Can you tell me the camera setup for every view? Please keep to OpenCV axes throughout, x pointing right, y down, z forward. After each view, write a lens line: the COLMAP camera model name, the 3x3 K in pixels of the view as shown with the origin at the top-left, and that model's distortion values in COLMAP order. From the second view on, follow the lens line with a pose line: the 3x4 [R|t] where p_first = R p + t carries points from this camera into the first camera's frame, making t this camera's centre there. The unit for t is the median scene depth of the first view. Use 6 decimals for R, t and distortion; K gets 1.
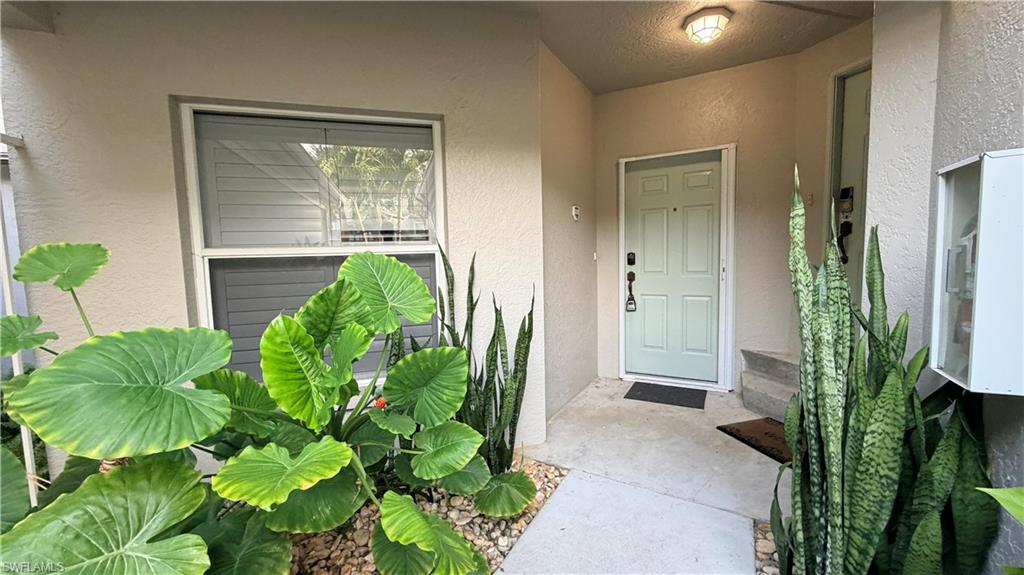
lens RADIAL K [[407.3, 0, 511.0], [0, 407.3, 287.7], [0, 0, 1]] dist [0.000076, -0.000099]
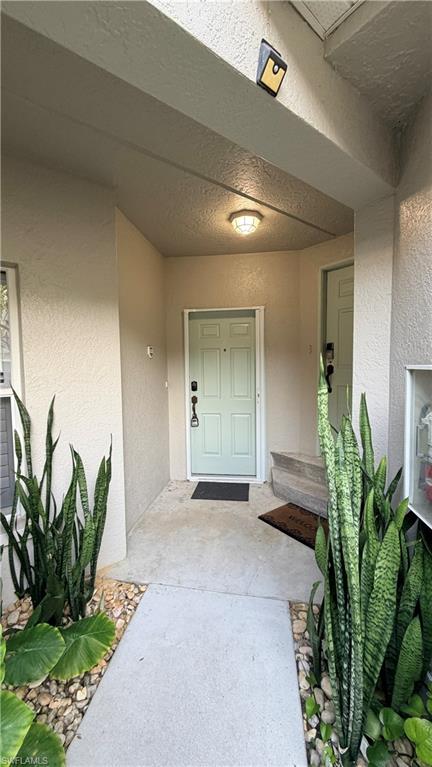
lens RADIAL K [[305.1, 0, 216.8], [0, 305.1, 382.6], [0, 0, 1]] dist [0.000076, -0.000099]
pose [[0.933188, -0.010619, 0.359233, 0.023168], [0.019141, 0.999613, -0.020176, -0.103073], [-0.358880, 0.025704, 0.933030, 0.114658]]
